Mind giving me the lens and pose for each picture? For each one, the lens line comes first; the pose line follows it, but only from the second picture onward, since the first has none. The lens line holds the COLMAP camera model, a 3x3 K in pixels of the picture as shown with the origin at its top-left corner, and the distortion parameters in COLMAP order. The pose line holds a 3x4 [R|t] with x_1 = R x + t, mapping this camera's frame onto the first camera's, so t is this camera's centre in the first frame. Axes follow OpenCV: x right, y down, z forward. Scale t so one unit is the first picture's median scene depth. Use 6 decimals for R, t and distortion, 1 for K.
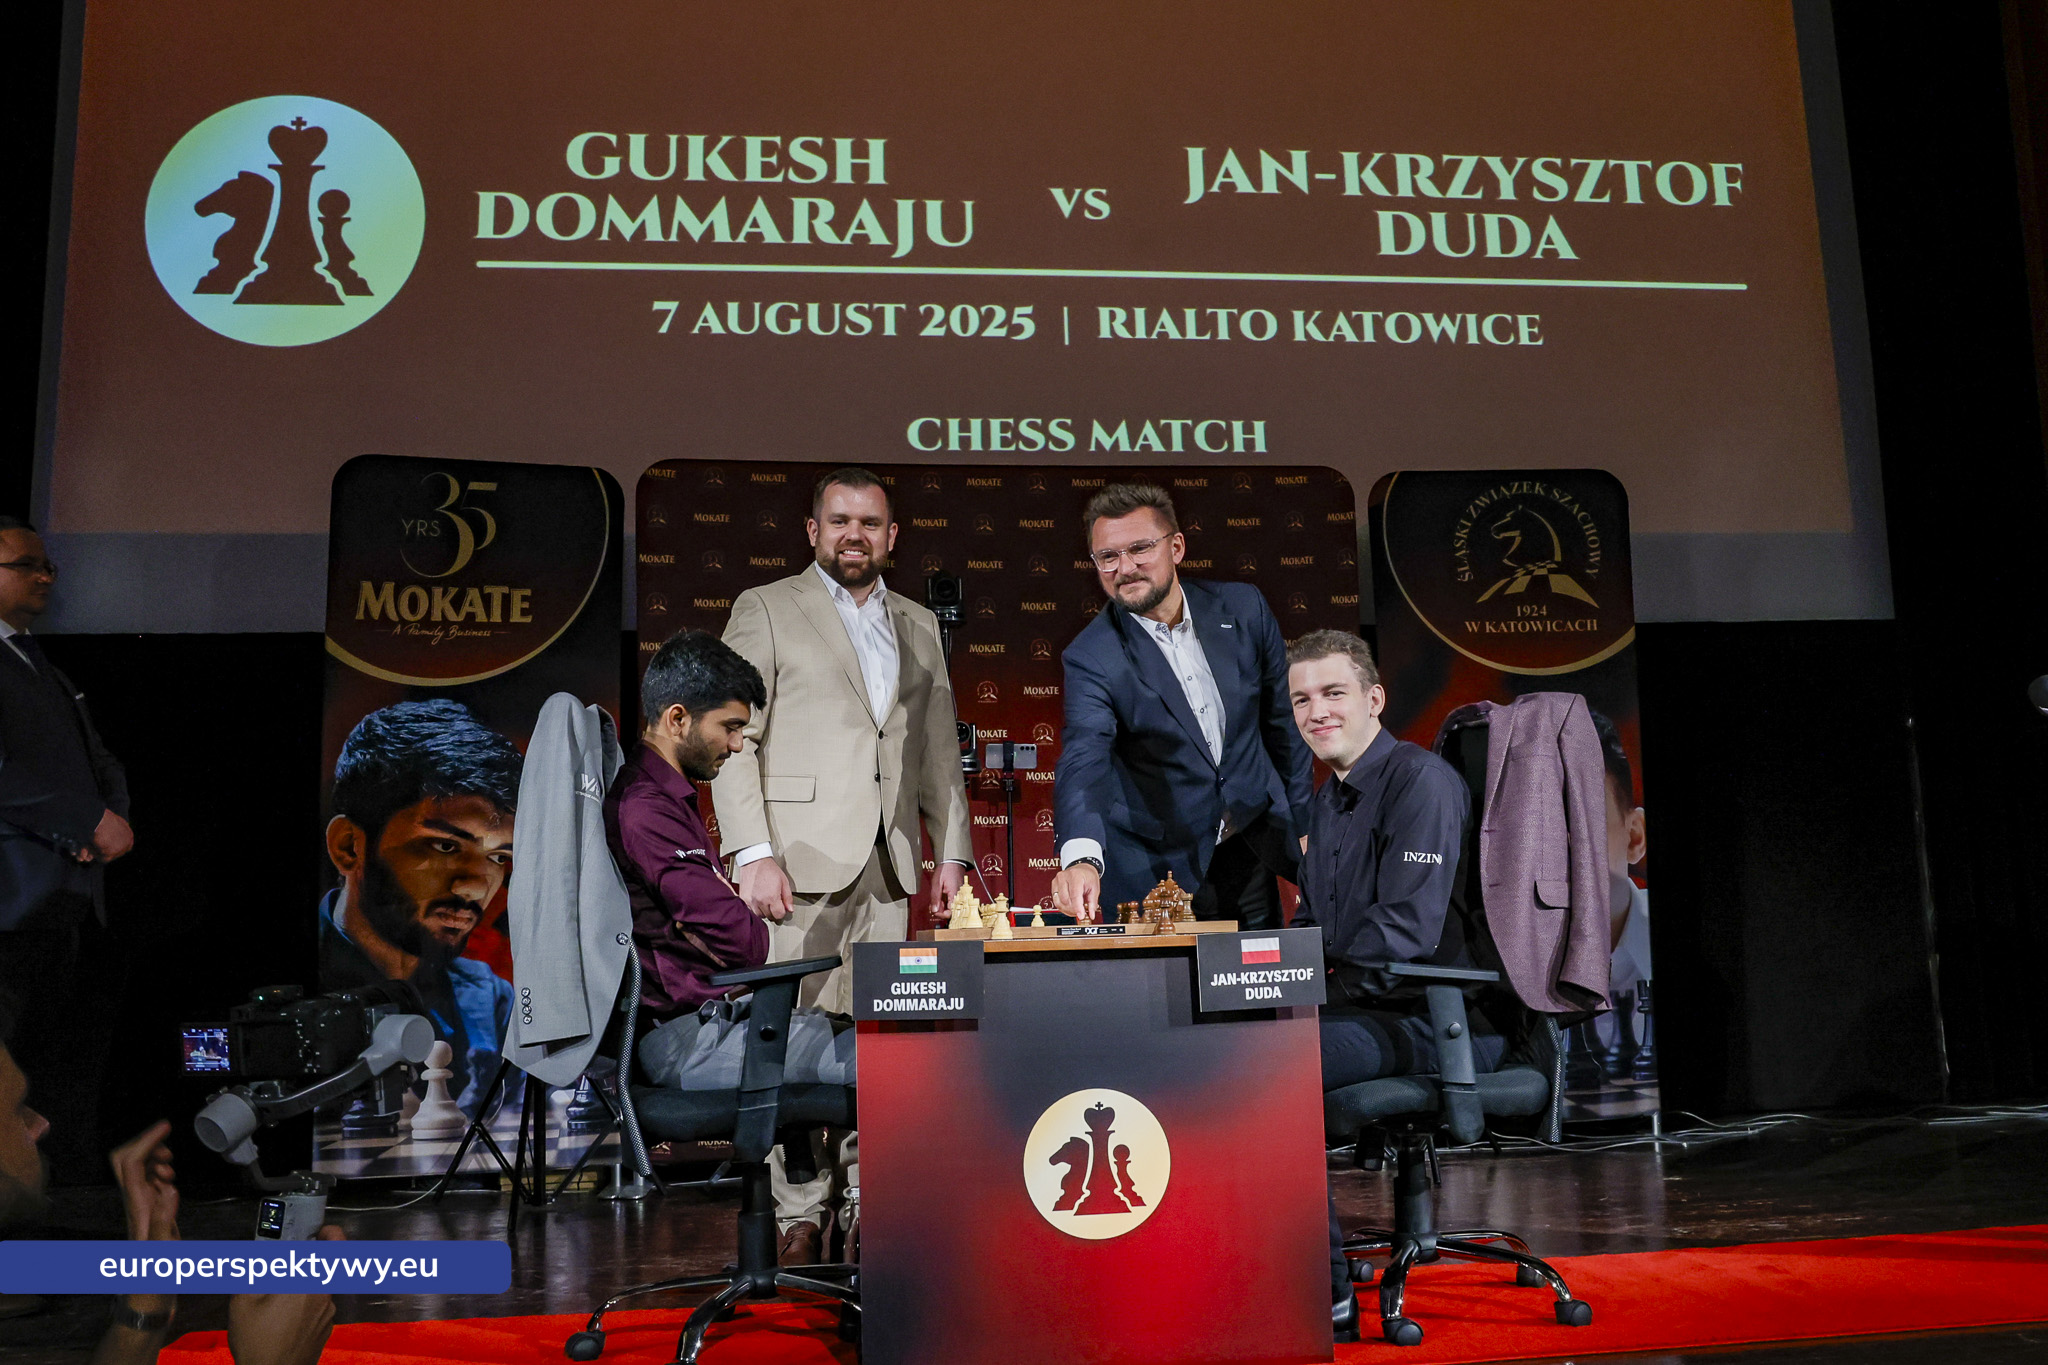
lens RADIAL K [[1791.4, 0, 1070.0], [0, 1791.4, 680.4], [0, 0, 1]] dist [-0.076363, 0.089364]
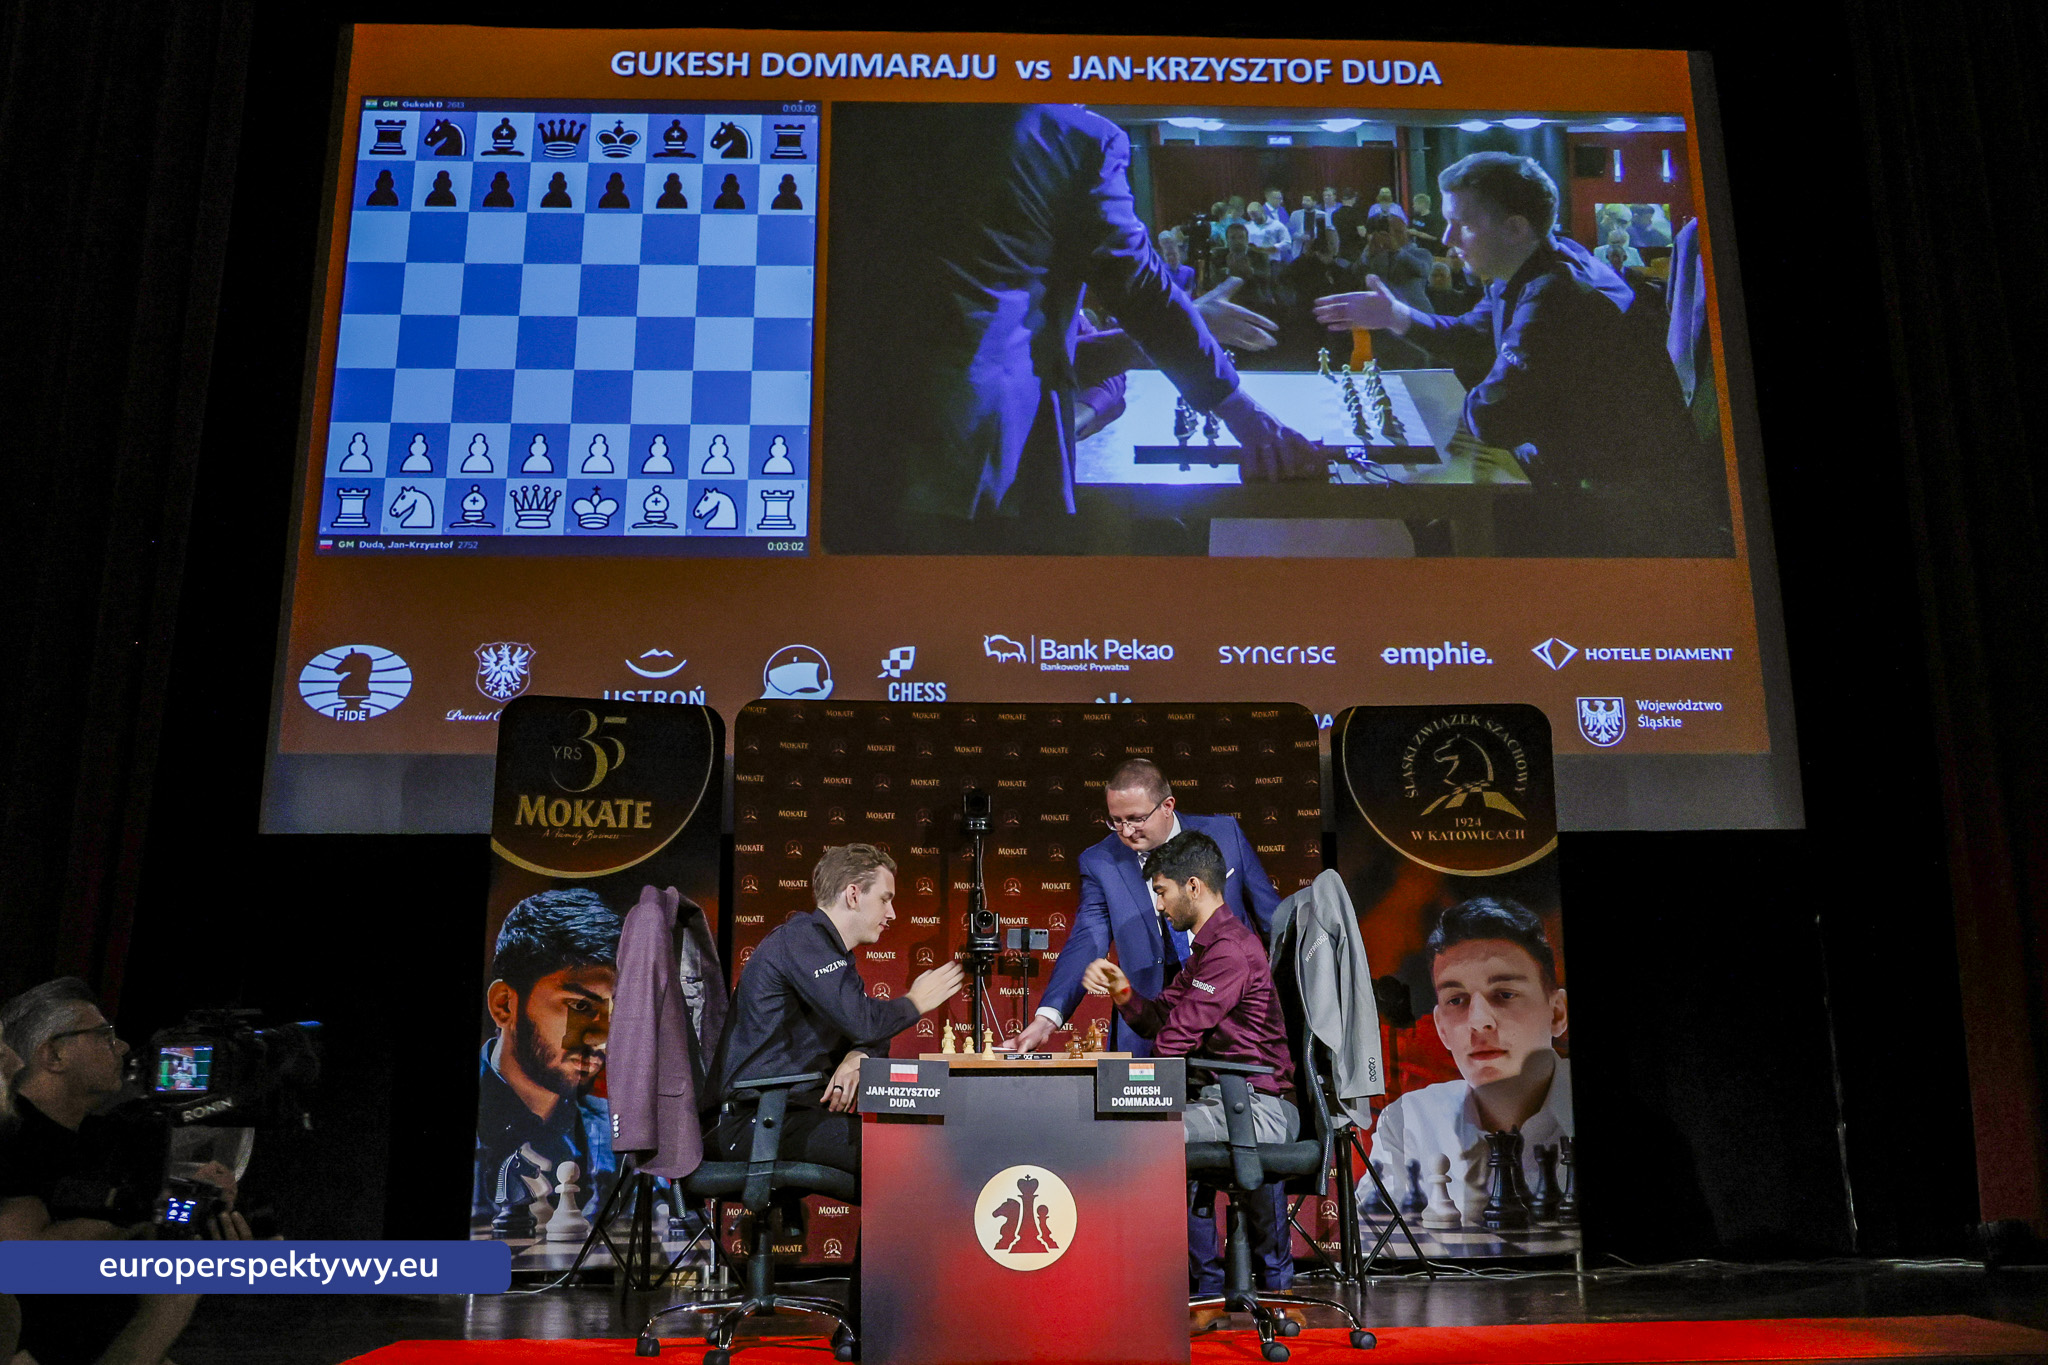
lens RADIAL K [[1838.3, 0, 1030.9], [0, 1838.3, 700.5], [0, 0, 1]] dist [-0.041453, 0.019779]
pose [[0.996160, 0.000024, -0.087554, 0.069518], [-0.007996, 0.995846, -0.090705, -0.005998], [0.087188, 0.091056, 0.992022, -0.239942]]
